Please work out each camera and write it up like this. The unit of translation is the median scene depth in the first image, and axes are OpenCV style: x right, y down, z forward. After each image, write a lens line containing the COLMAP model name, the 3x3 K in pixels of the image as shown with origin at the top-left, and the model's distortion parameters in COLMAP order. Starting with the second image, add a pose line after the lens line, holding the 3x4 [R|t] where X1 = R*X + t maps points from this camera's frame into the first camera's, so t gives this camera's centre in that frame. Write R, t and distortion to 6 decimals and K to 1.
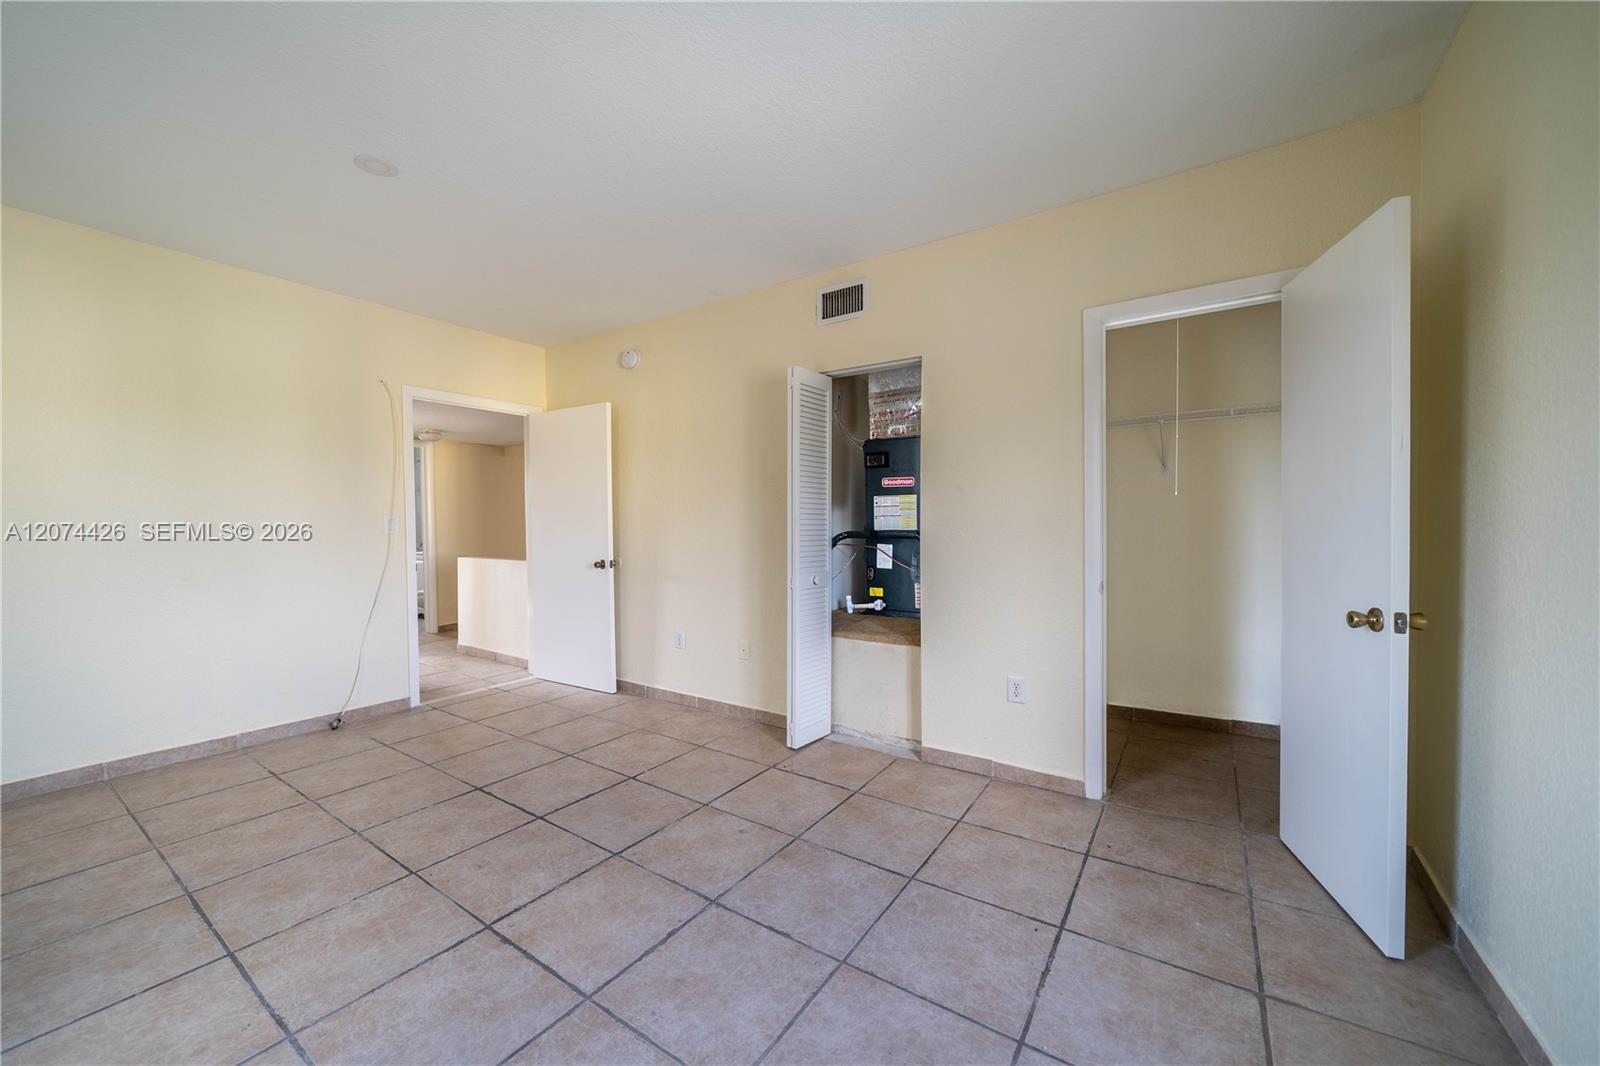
lens RADIAL K [[559.1, 0, 792.7], [0, 559.1, 525.0], [0, 0, 1]] dist [-0.007986, -0.000145]
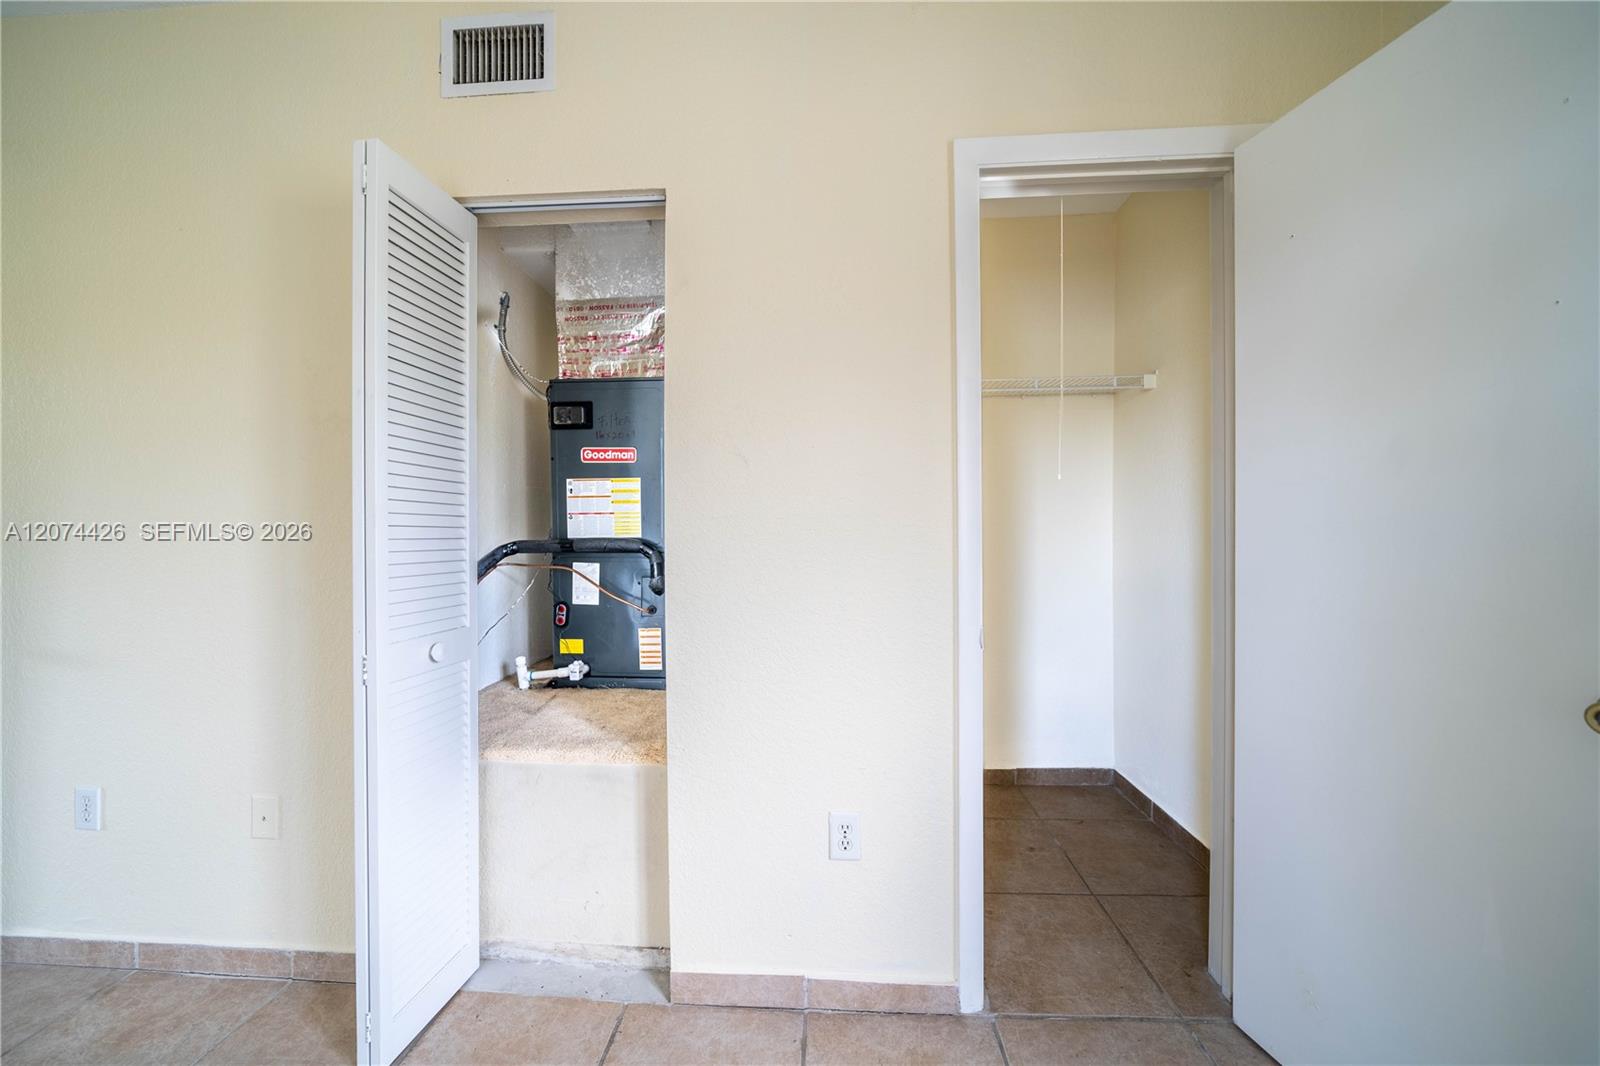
lens RADIAL K [[881.7, 0, 798.2], [0, 881.7, 540.3], [0, 0, 1]] dist [-0.012386, -0.000478]
pose [[0.920054, -0.007185, 0.391727, 0.023799], [0.002648, 0.999923, 0.012122, 0.001946], [-0.391784, -0.010115, 0.920002, 0.180473]]
